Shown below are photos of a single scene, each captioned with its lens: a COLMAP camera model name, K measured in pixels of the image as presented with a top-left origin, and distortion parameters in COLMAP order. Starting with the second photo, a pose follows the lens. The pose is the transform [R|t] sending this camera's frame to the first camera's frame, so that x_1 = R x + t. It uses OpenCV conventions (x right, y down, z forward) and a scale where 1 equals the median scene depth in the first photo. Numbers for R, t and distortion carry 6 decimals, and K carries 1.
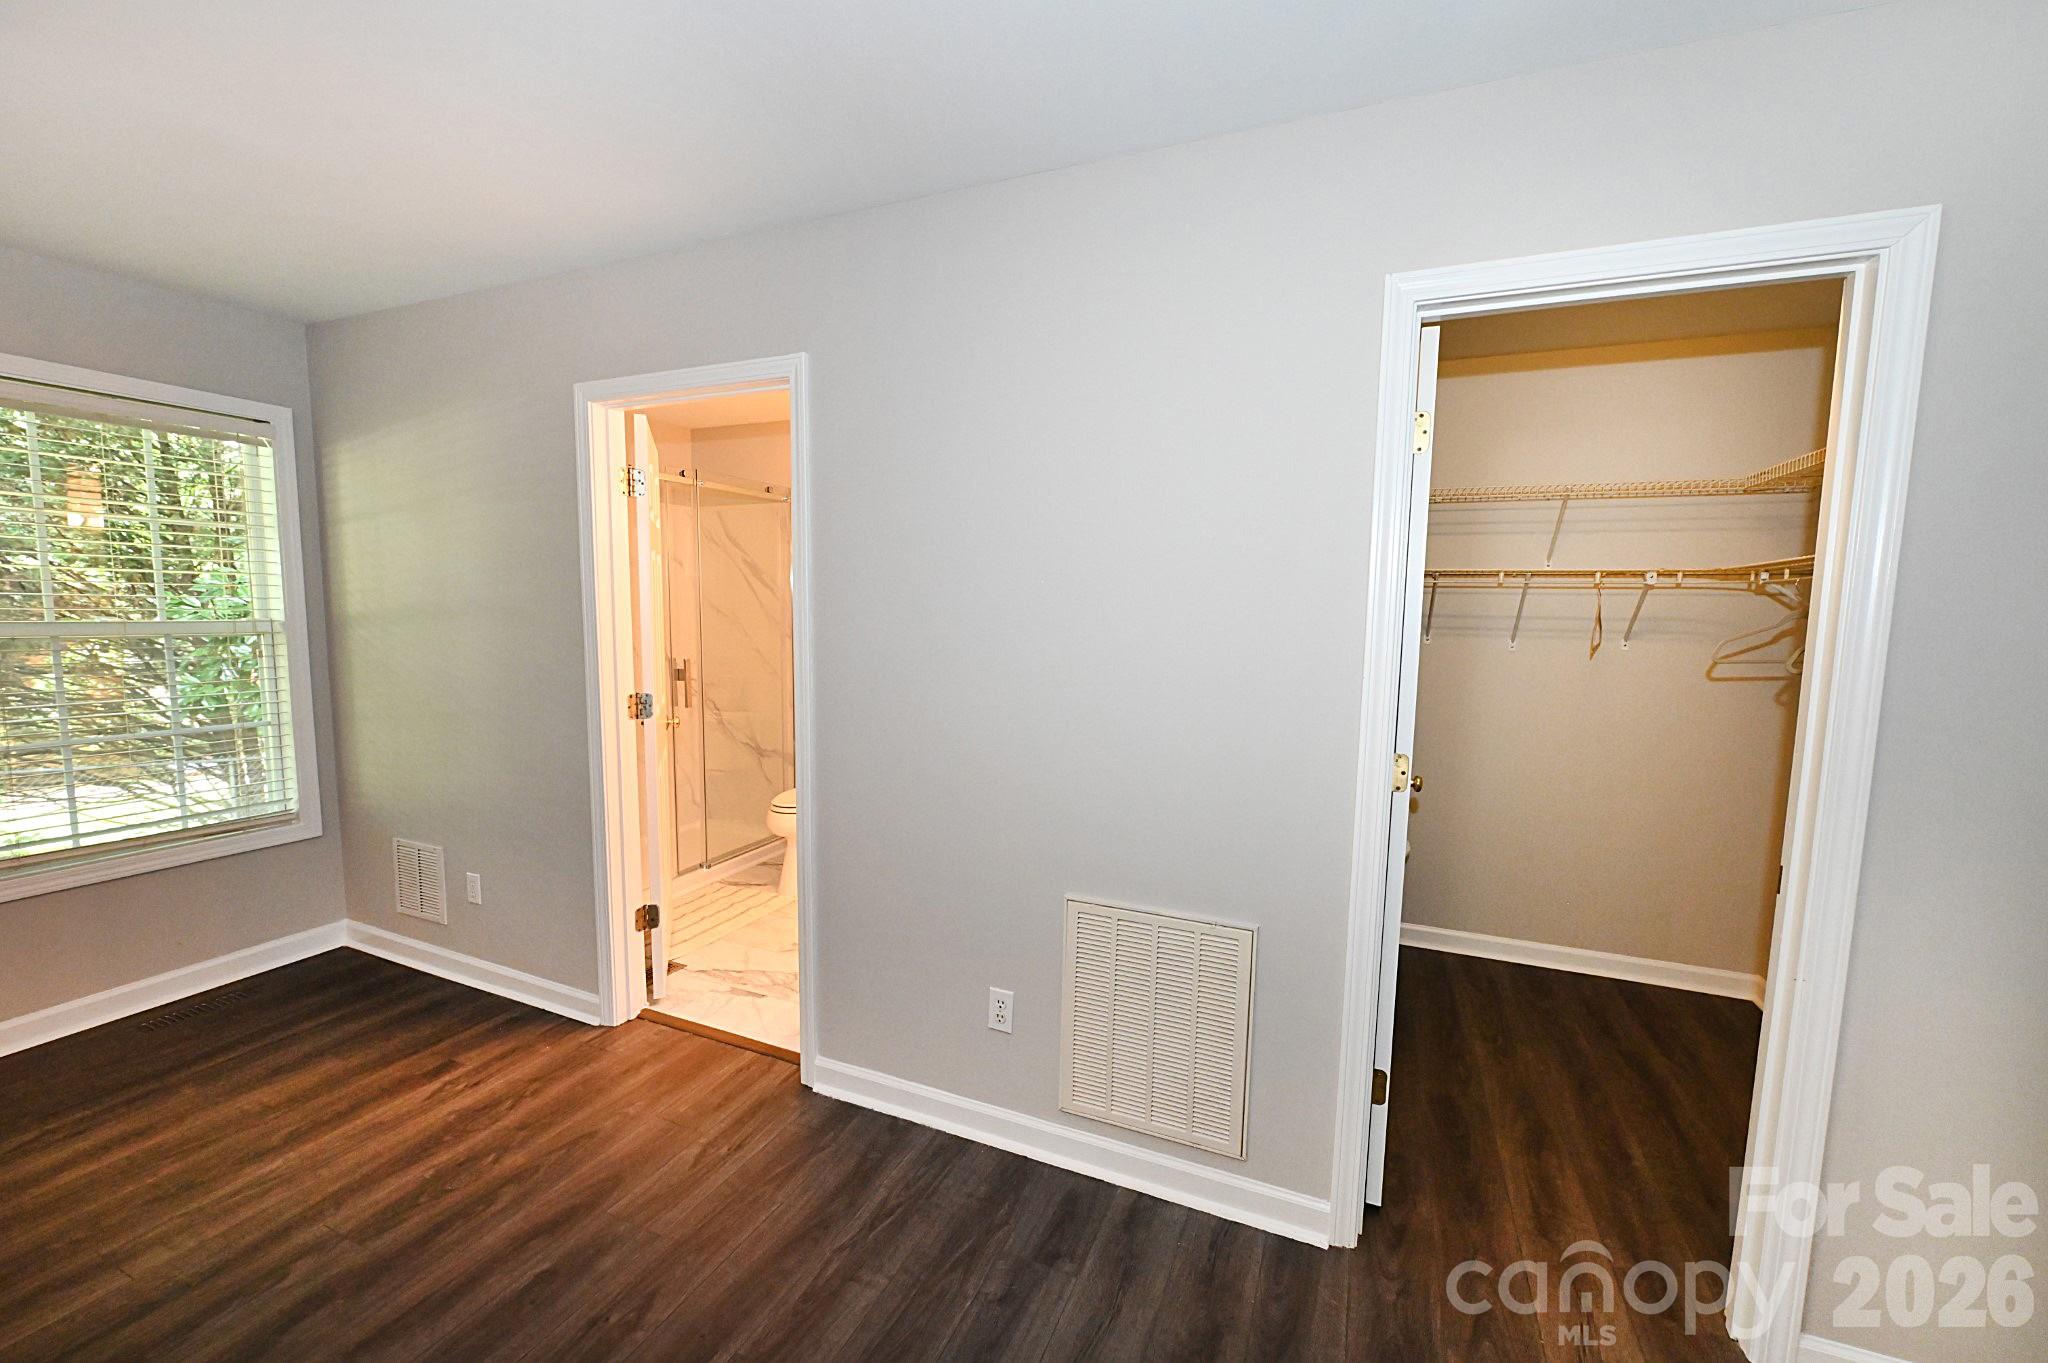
lens RADIAL K [[805.1, 0, 1016.0], [0, 805.1, 688.5], [0, 0, 1]] dist [-0.008166, -0.001056]
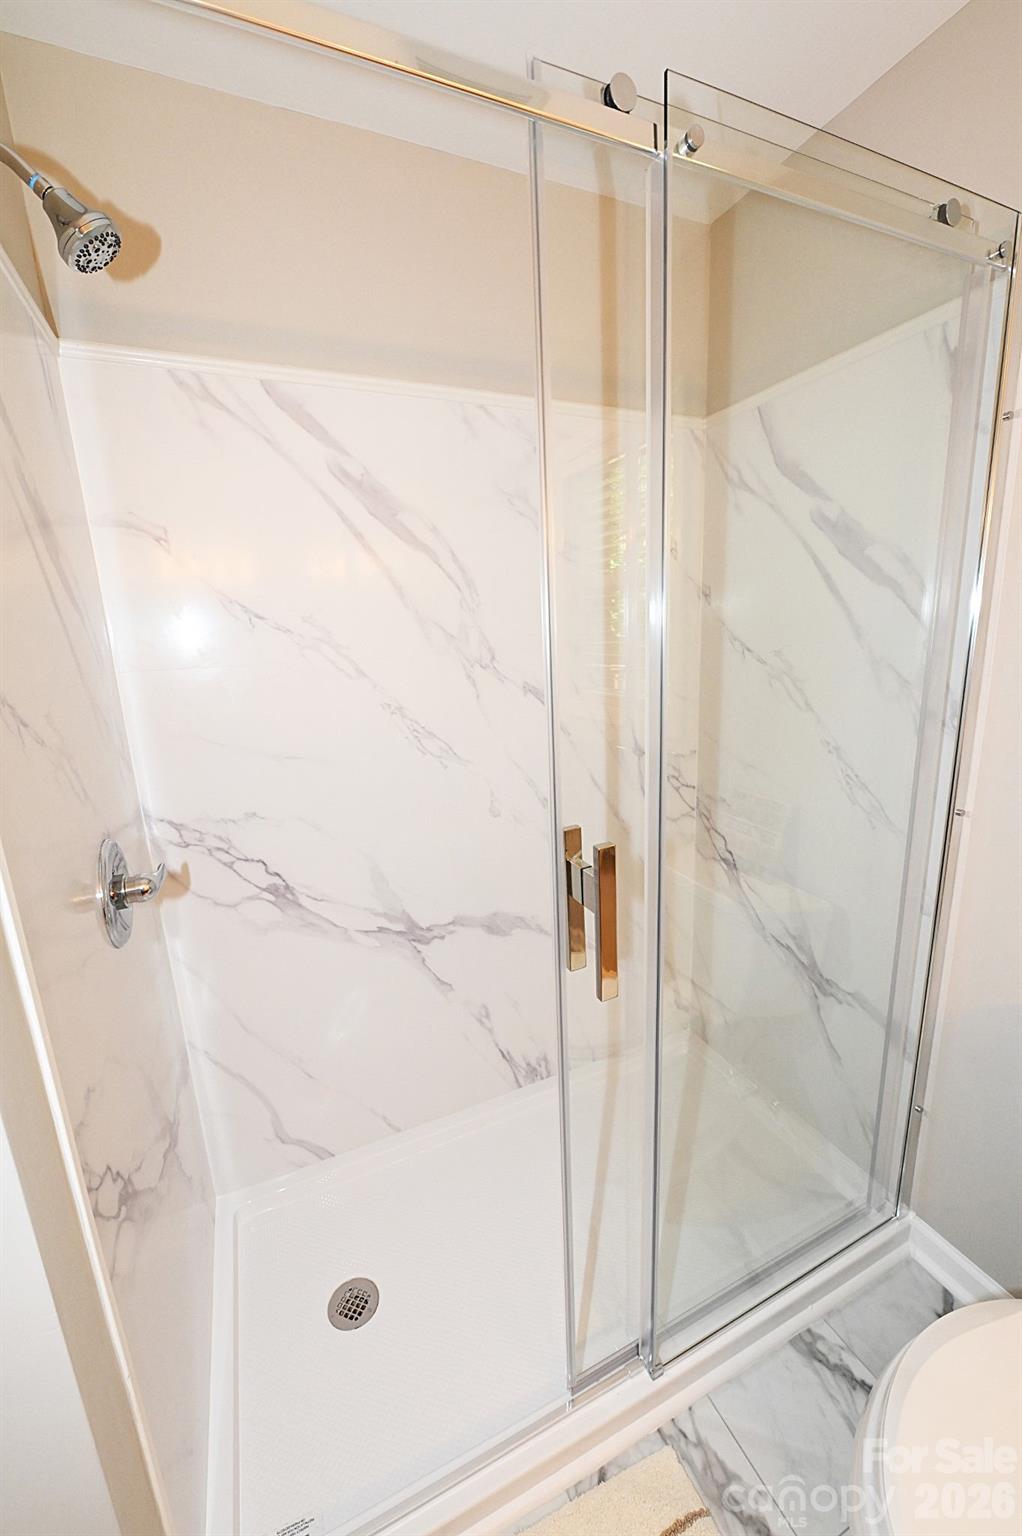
lens RADIAL K [[603.8, 0, 512.2], [0, 603.8, 765.7], [0, 0, 1]] dist [-0.008166, -0.001056]
pose [[0.731201, 0.103170, -0.674315, -0.238232], [-0.015804, 0.990794, 0.134453, -0.077041], [0.681979, -0.087655, 0.726100, 0.678830]]
